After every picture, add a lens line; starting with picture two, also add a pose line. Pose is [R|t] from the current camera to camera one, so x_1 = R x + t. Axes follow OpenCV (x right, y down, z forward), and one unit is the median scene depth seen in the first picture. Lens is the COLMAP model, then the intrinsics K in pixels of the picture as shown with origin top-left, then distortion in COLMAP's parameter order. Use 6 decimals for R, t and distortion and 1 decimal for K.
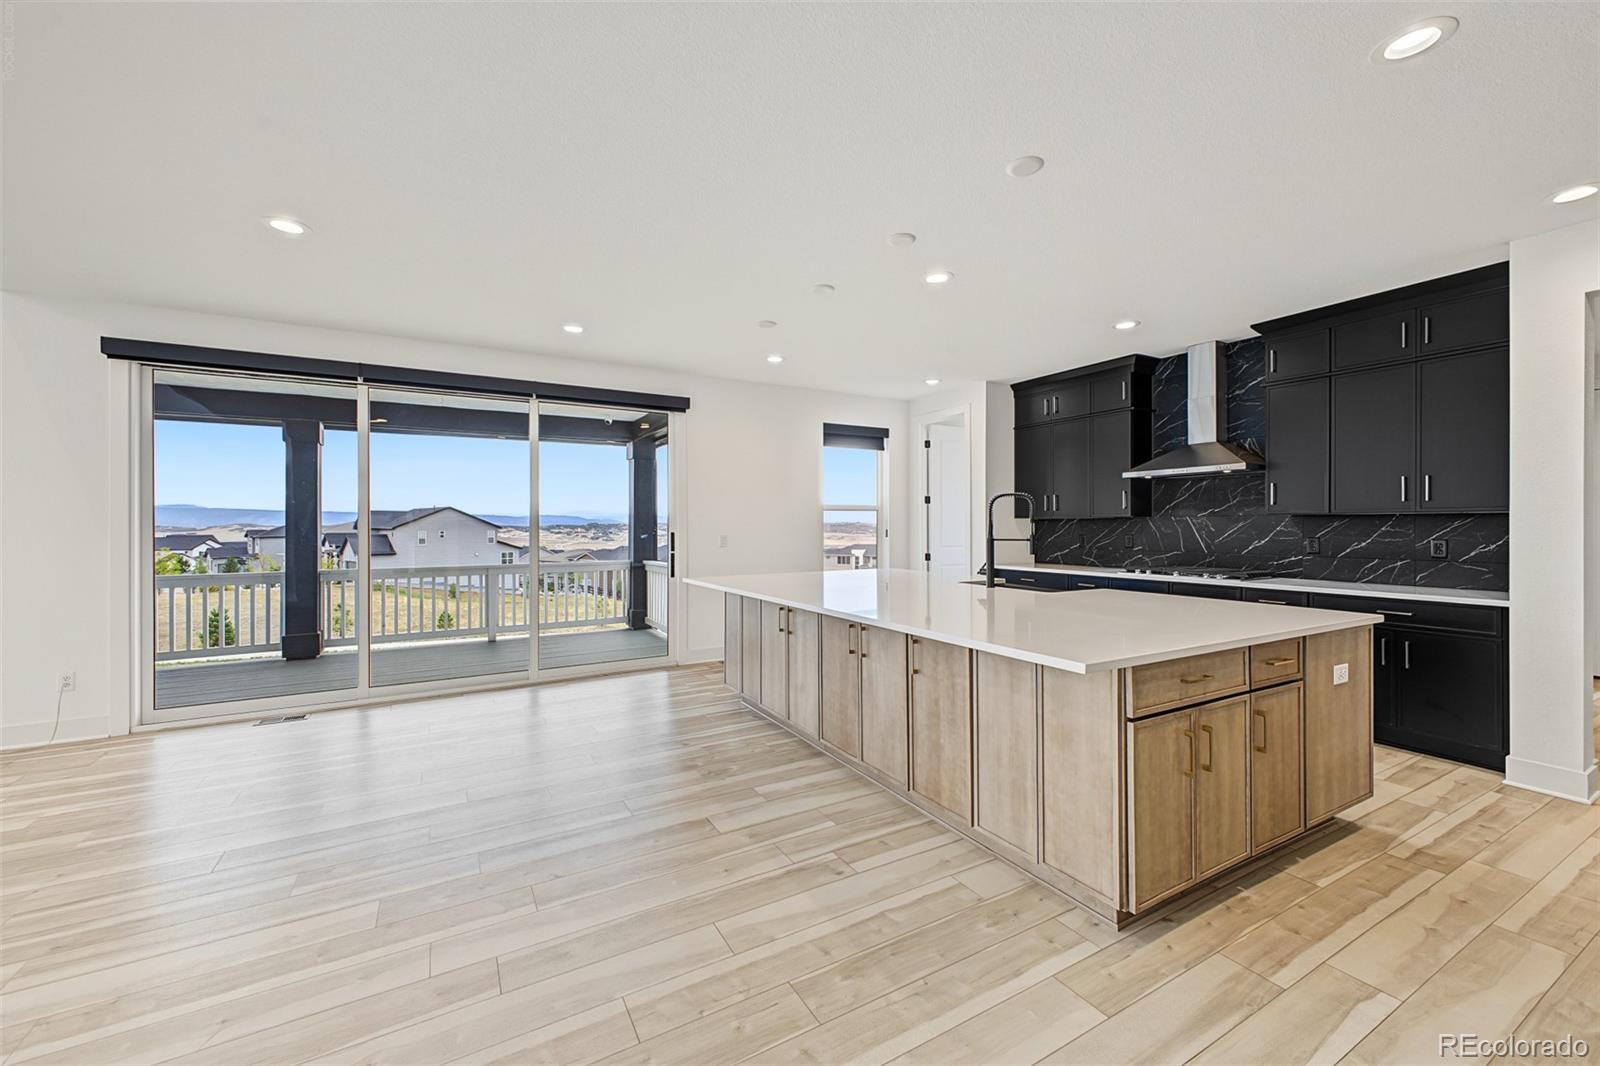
lens RADIAL K [[638.8, 0, 799.7], [0, 638.8, 526.9], [0, 0, 1]] dist [0.023209, -0.006293]
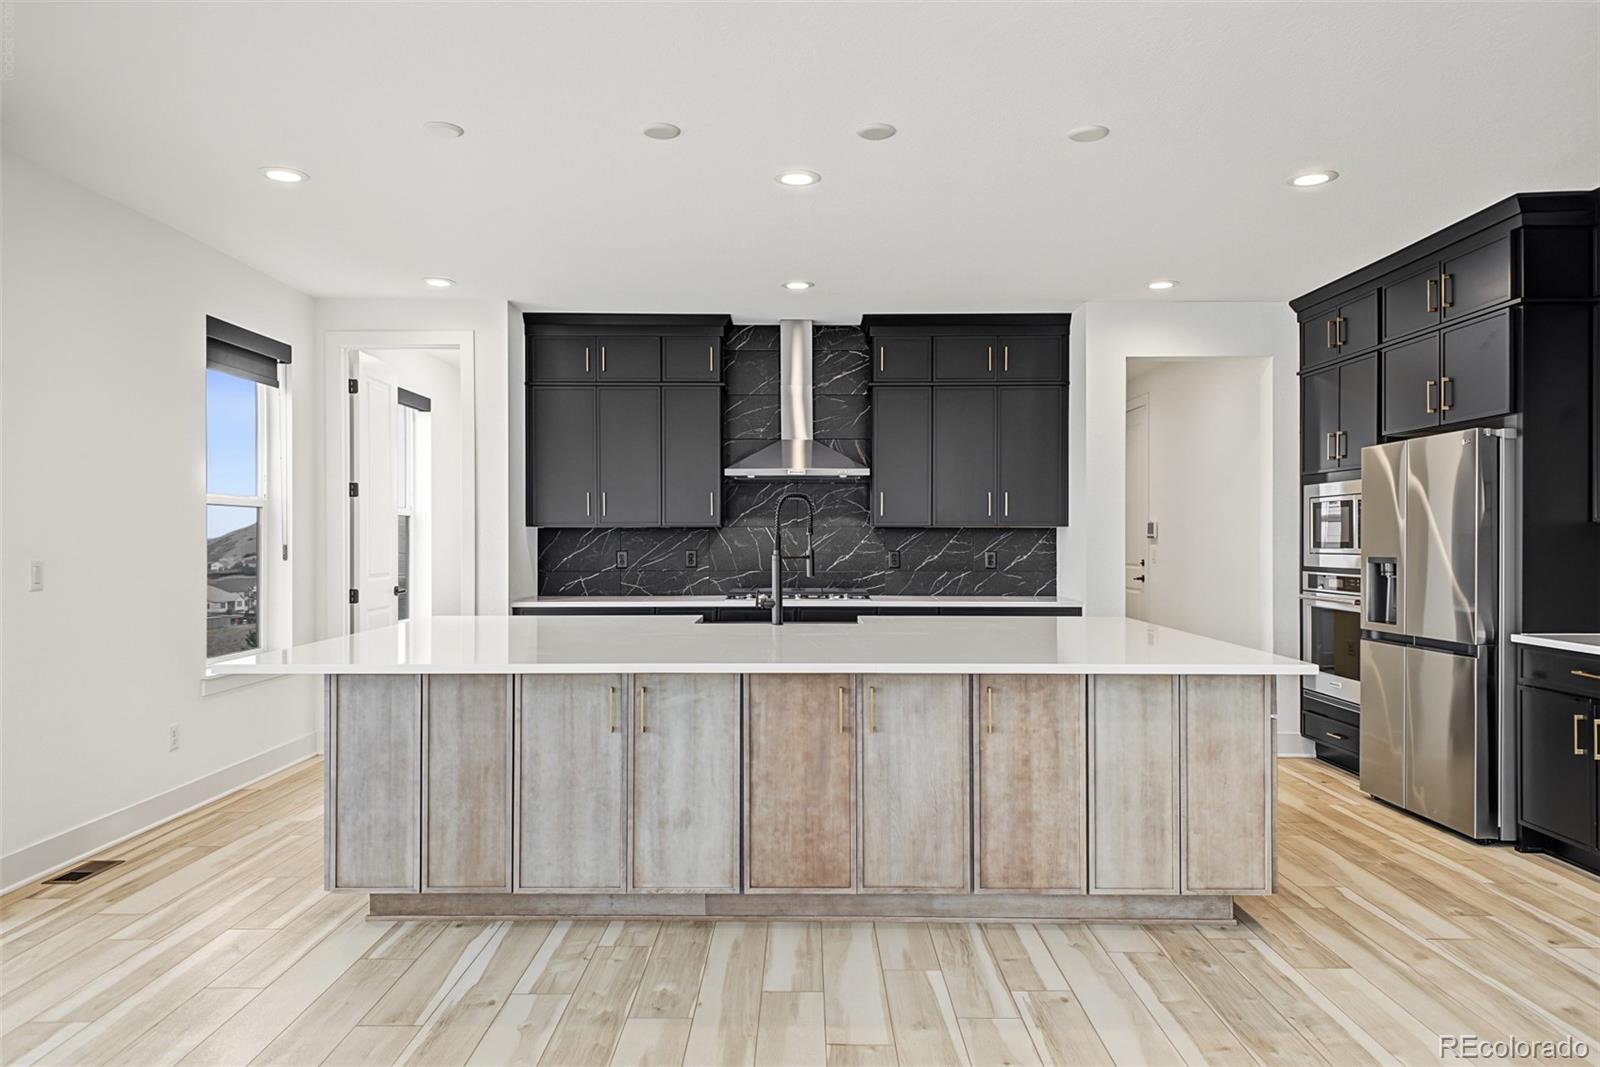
lens RADIAL K [[1082.2, 0, 804.7], [0, 1082.2, 537.8], [0, 0, 1]] dist [0.030601, -0.006569]
pose [[0.486411, 0.001341, 0.873729, -0.950282], [0.000092, 0.999999, -0.001586, -0.000421], [-0.873730, 0.000852, 0.486410, 0.509894]]
